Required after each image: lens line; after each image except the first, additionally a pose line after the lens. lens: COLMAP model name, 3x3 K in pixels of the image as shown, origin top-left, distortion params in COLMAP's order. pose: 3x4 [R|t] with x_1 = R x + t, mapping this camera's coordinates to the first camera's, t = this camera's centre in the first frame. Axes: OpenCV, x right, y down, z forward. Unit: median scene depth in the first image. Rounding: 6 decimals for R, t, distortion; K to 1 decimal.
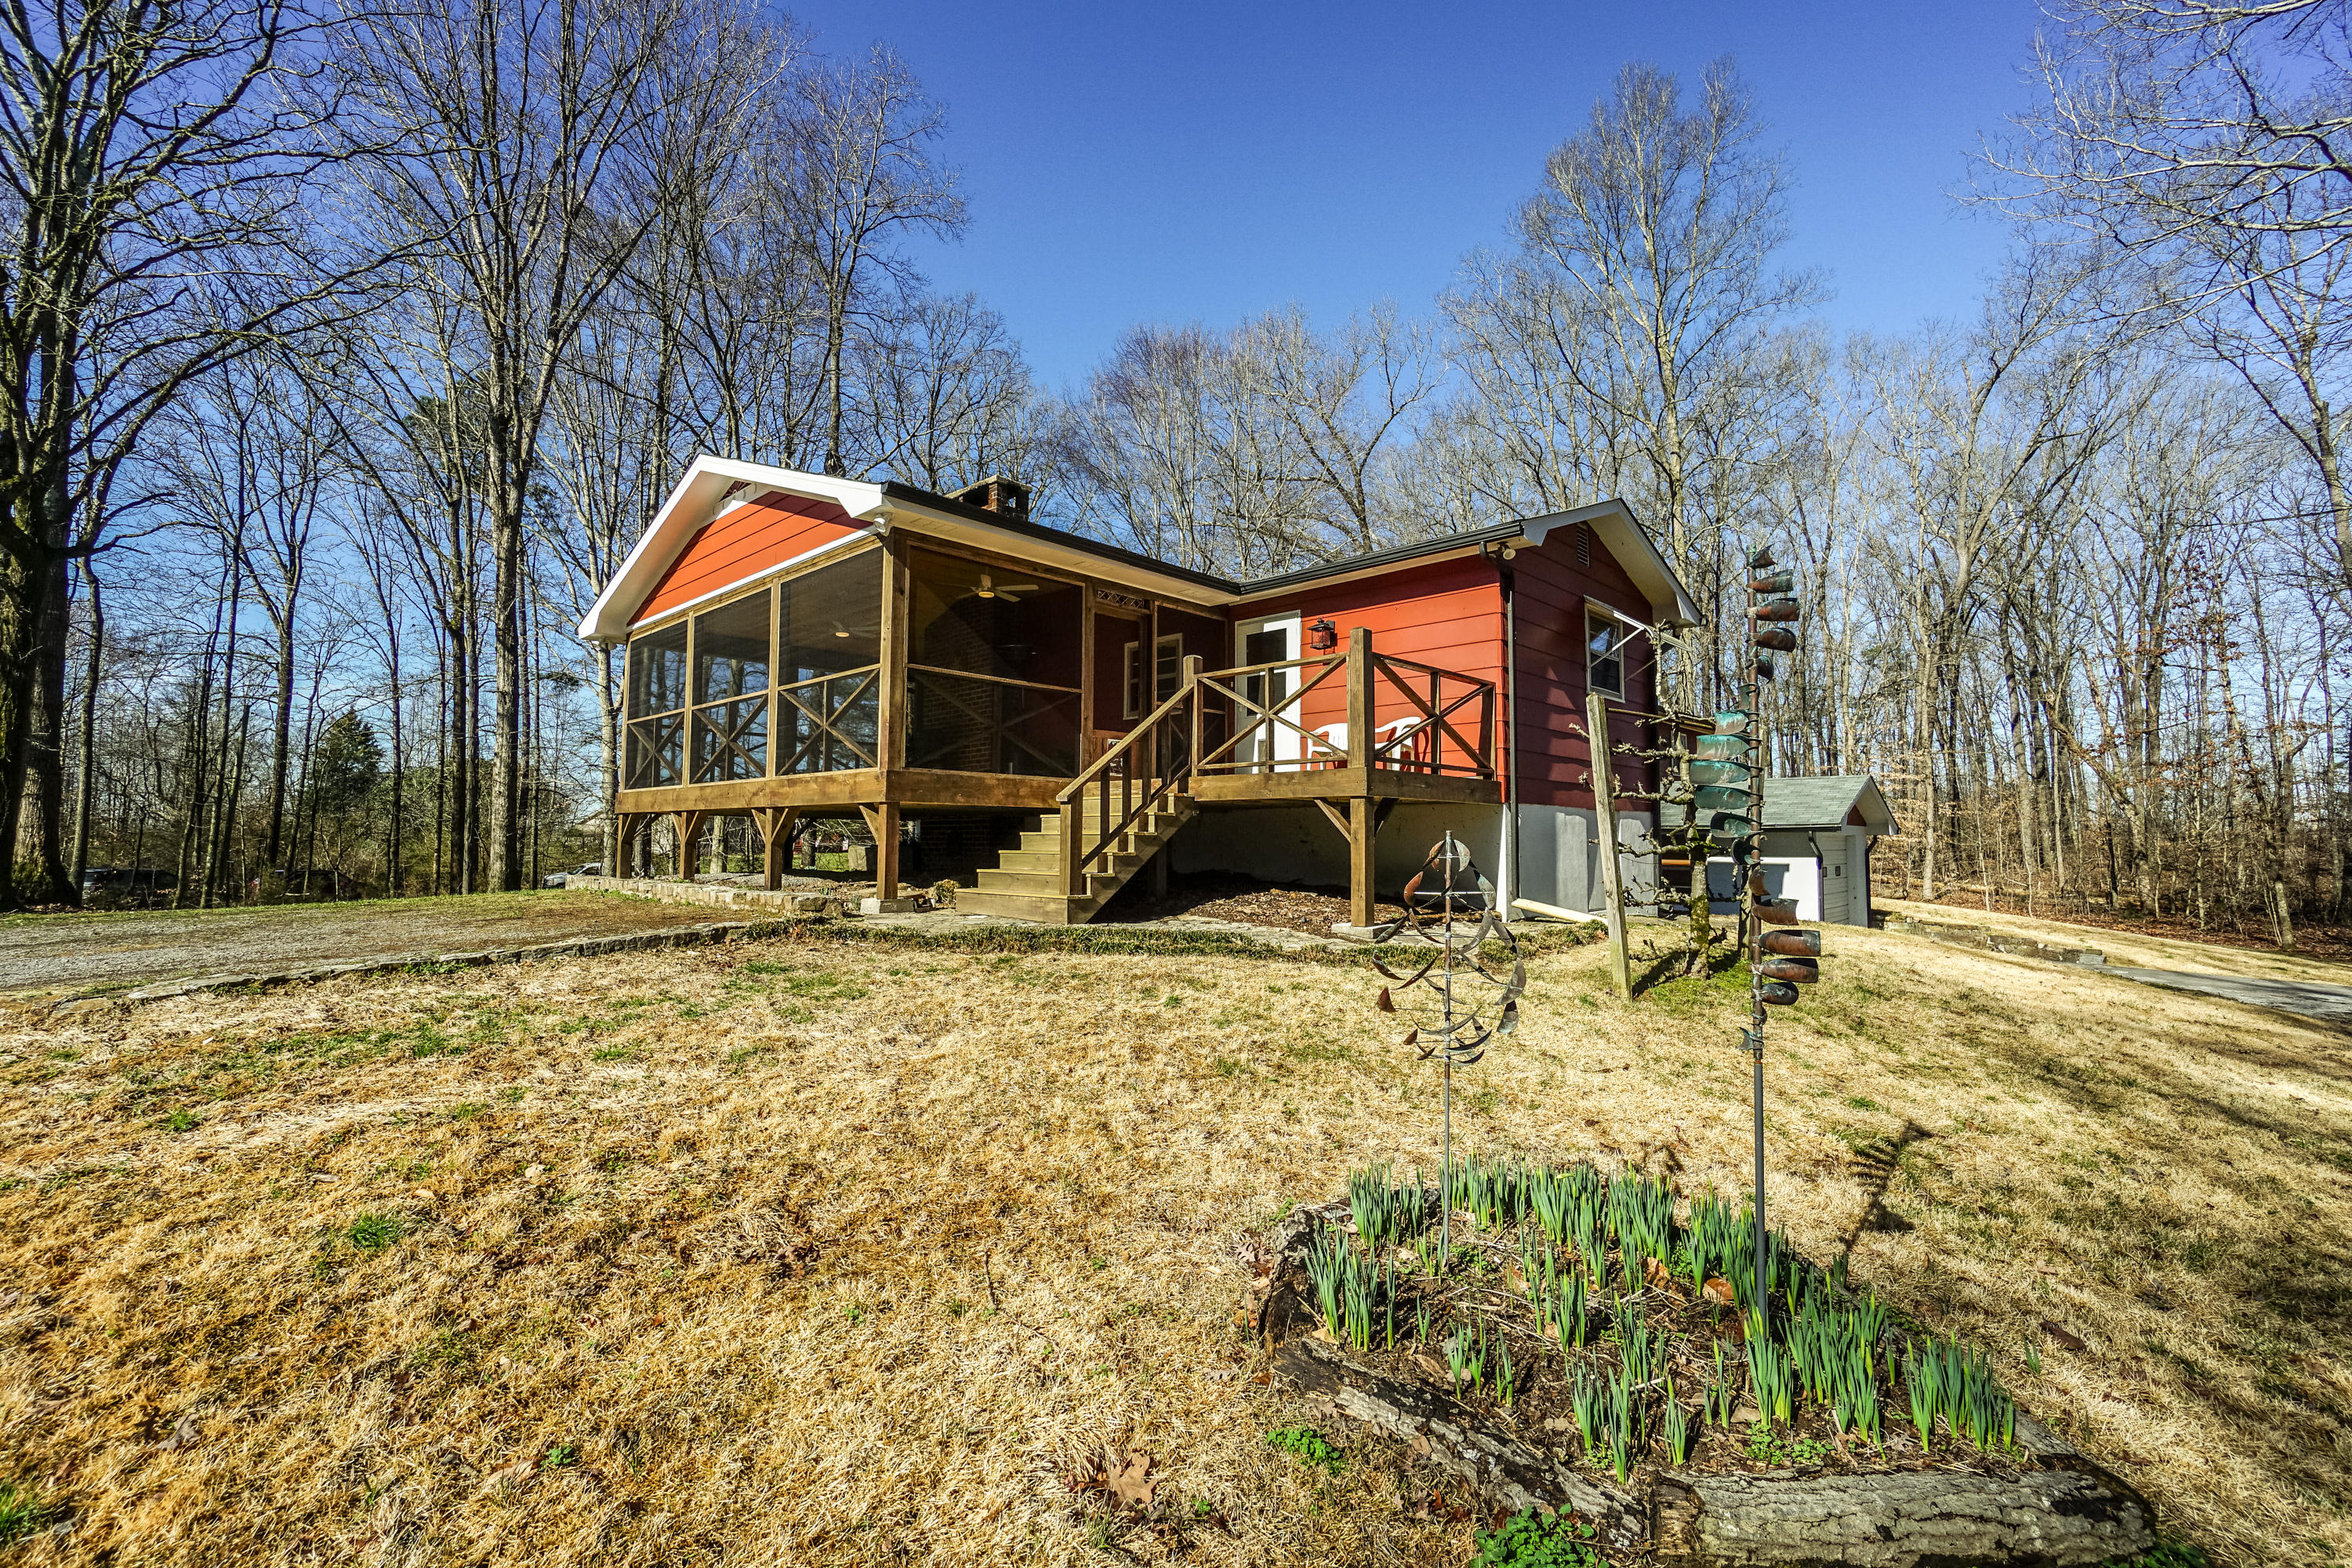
lens RADIAL K [[1024.9, 0, 1176.0], [0, 1024.9, 784.0], [0, 0, 1]] dist [-0.000157, 0.000682]
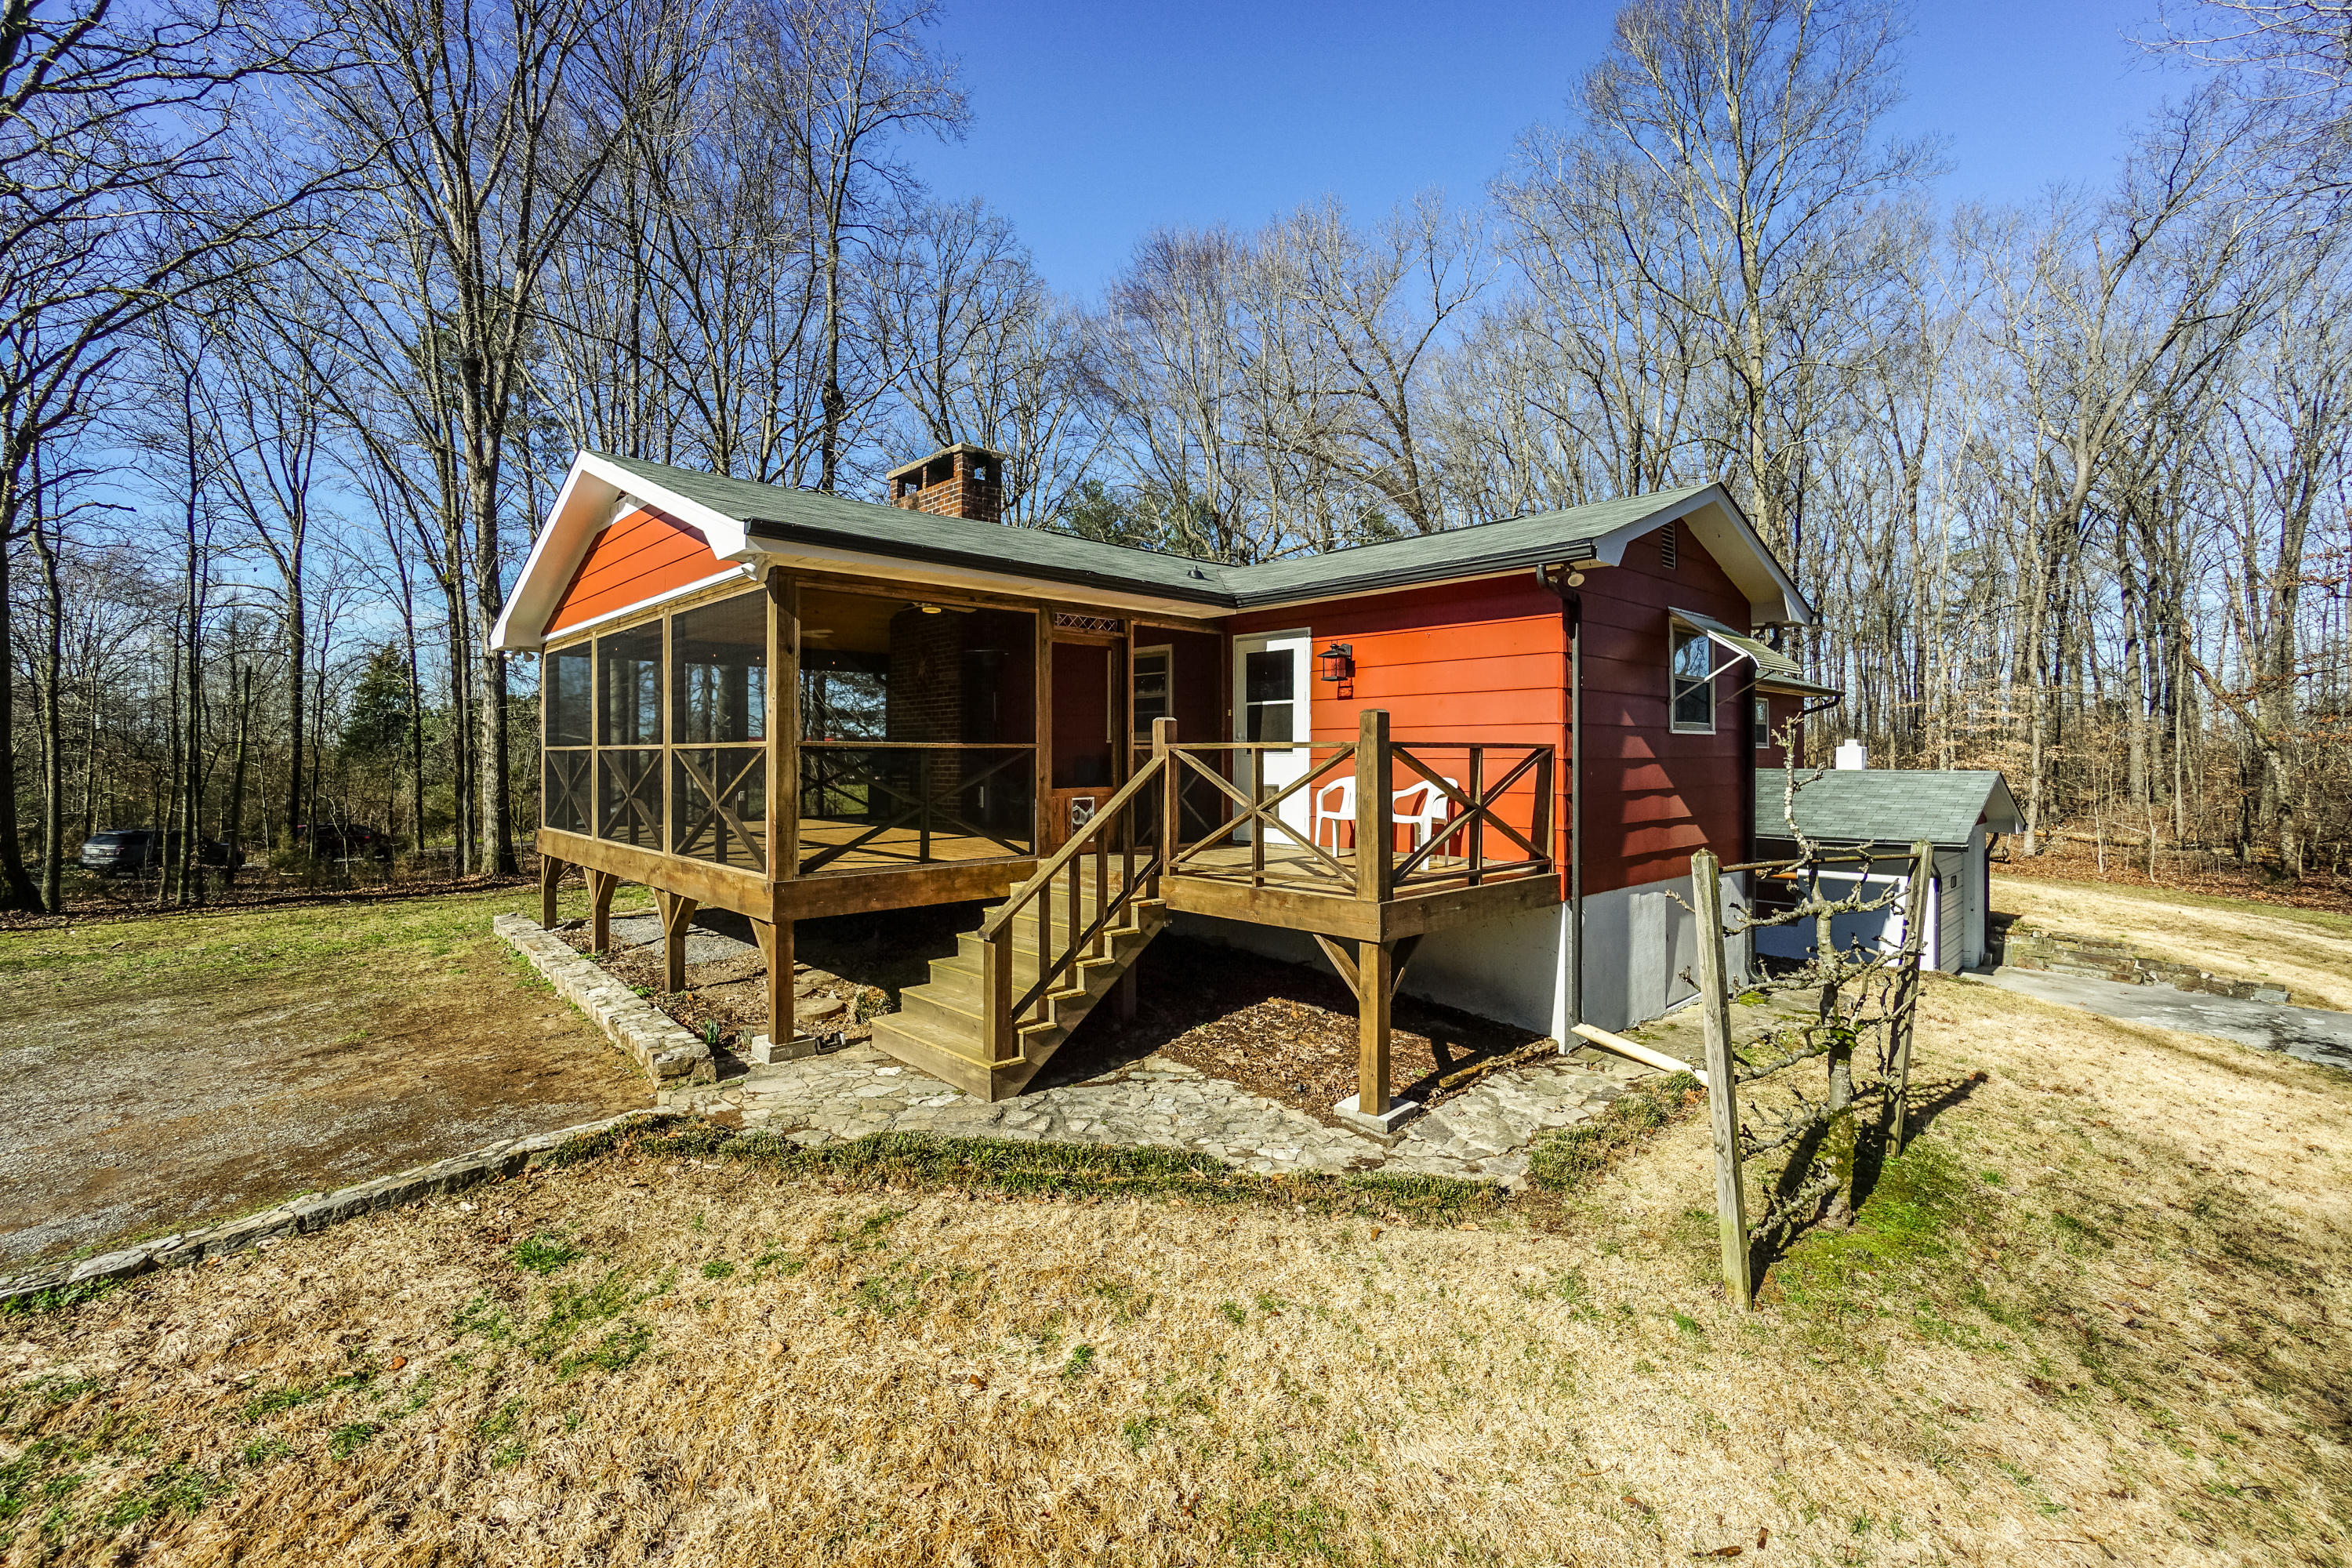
lens RADIAL K [[1025.6, 0, 1168.9], [0, 1025.6, 769.8], [0, 0, 1]] dist [0.001204, 0.003442]
pose [[0.998769, -0.009494, -0.048690, 0.036500], [0.013130, 0.997104, 0.074903, -0.091036], [0.047838, -0.075450, 0.996001, 0.134343]]
